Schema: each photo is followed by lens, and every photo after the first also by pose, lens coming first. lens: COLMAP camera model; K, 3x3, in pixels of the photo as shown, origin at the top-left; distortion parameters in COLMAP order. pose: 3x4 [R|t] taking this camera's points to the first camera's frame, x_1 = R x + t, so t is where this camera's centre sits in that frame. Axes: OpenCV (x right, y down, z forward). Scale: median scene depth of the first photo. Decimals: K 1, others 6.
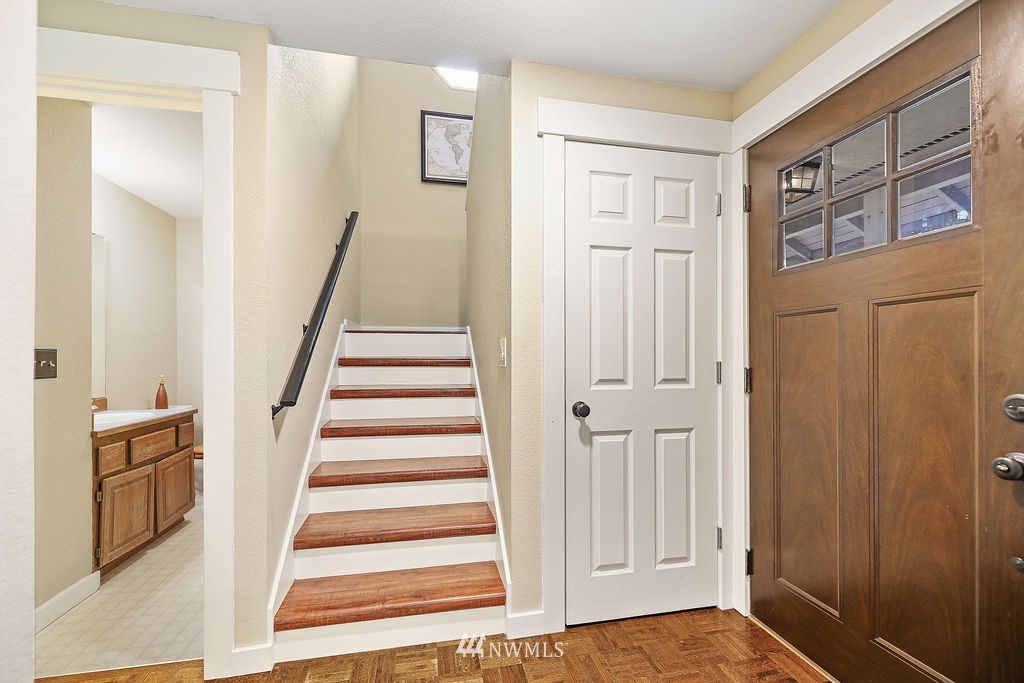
lens RADIAL K [[425.1, 0, 510.8], [0, 425.1, 349.2], [0, 0, 1]] dist [-0.020135, -0.000236]
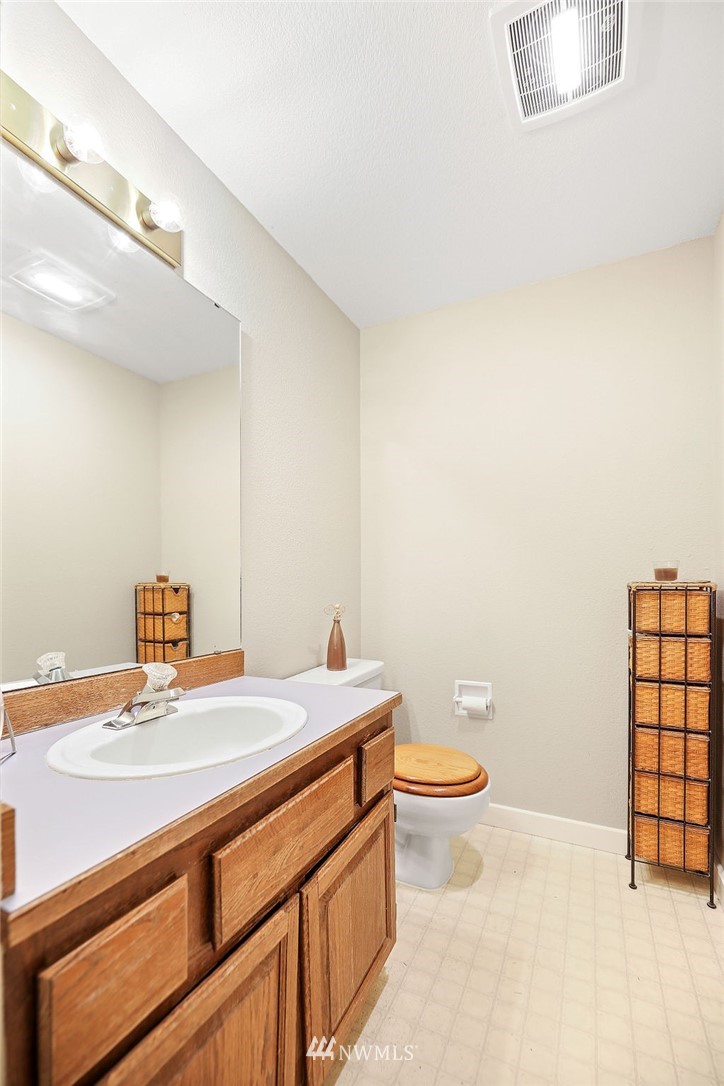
lens RADIAL K [[450.8, 0, 366.8], [0, 450.8, 575.6], [0, 0, 1]] dist [-0.020135, -0.000236]
pose [[0.785153, -0.004128, -0.619289, -0.554474], [0.007186, 0.999971, 0.002446, 0.032868], [0.619261, -0.006371, 0.785160, 0.706892]]
